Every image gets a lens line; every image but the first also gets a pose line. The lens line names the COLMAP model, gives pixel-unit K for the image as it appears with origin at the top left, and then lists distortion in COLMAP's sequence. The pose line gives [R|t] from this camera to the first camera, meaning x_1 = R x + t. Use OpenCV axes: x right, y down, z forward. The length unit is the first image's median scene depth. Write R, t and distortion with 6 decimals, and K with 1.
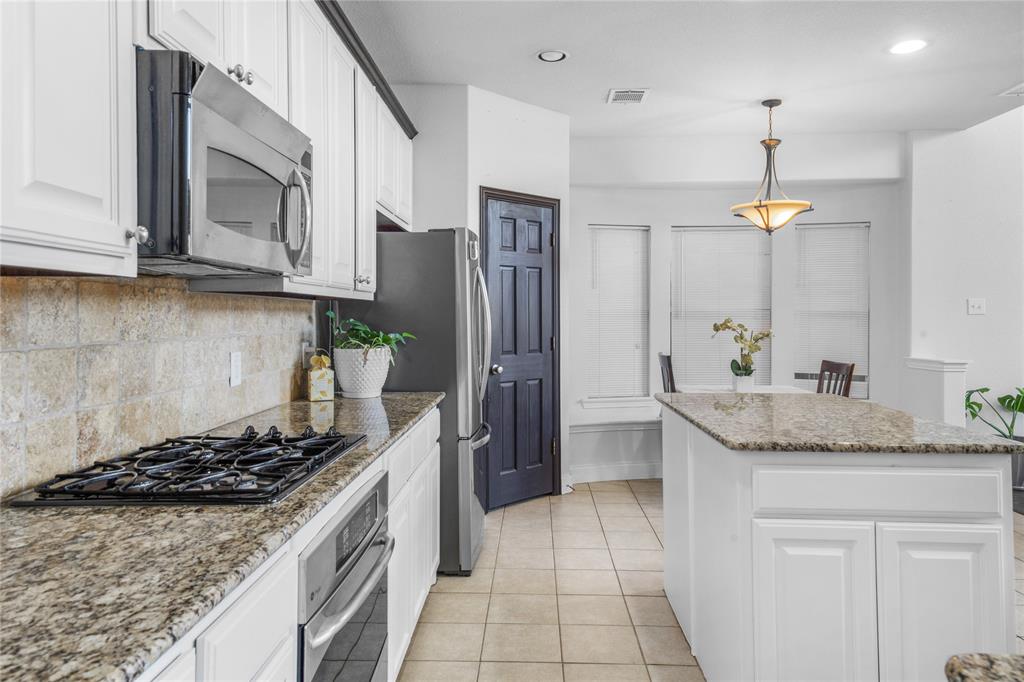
lens RADIAL K [[672.6, 0, 512.0], [0, 672.6, 322.5], [0, 0, 1]] dist [0.055149, -0.001325]
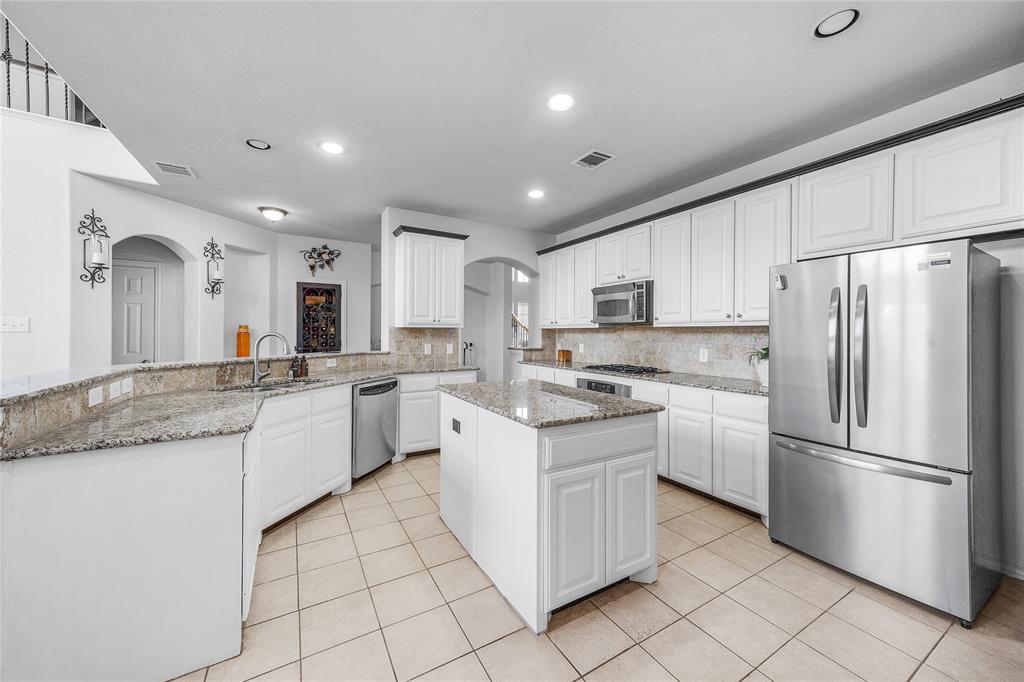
lens RADIAL K [[376.4, 0, 509.3], [0, 376.4, 331.8], [0, 0, 1]] dist [0.013632, 0.000167]
pose [[-0.848166, -0.005704, -0.529699, 0.815067], [-0.011856, 0.999896, 0.008216, -0.021540], [0.529597, 0.013248, -0.848146, 1.499756]]
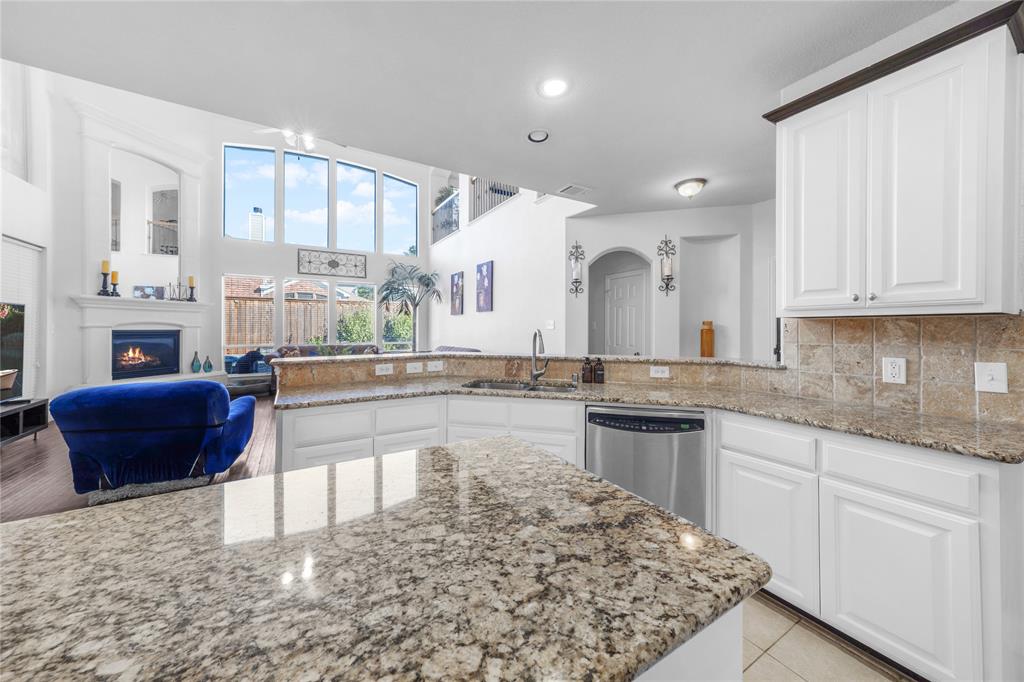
lens RADIAL K [[362.4, 0, 512.6], [0, 362.4, 327.4], [0, 0, 1]] dist [0.010409, 0.000046]
pose [[-0.542730, 0.002481, 0.839904, 0.122580], [0.010302, 0.999940, 0.003703, -0.012389], [-0.839844, 0.010663, -0.542723, 0.878920]]
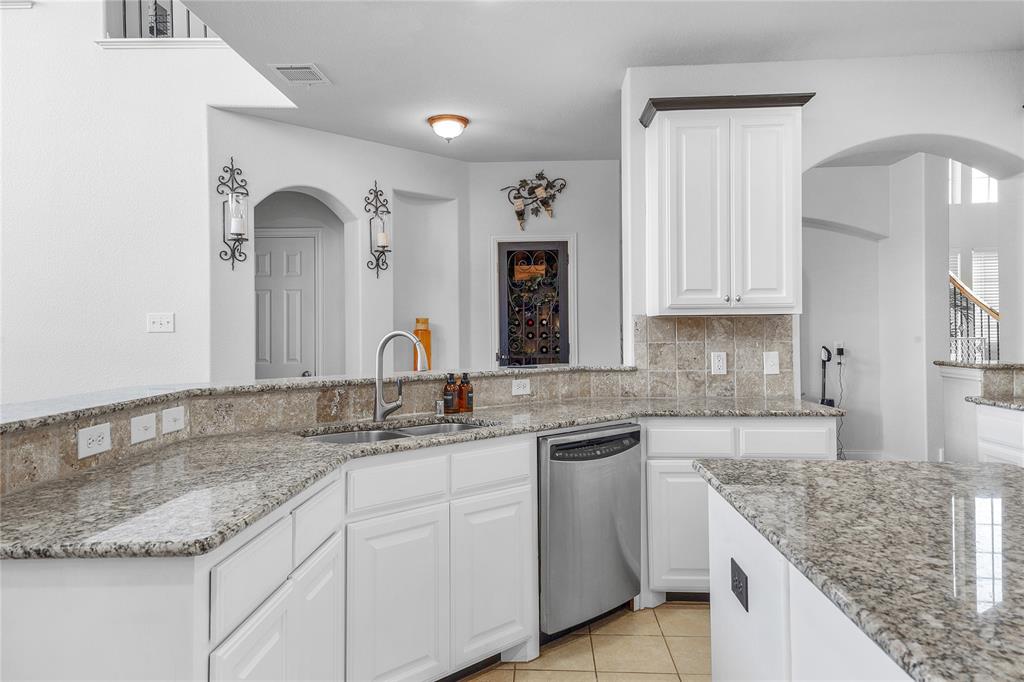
lens RADIAL K [[672.6, 0, 512.0], [0, 672.6, 322.5], [0, 0, 1]] dist [0.055149, -0.001325]
pose [[-0.999866, 0.007462, 0.014536, 0.649706], [0.007524, 0.999963, 0.004247, -0.017255], [-0.014504, 0.004356, -0.999885, 1.287107]]
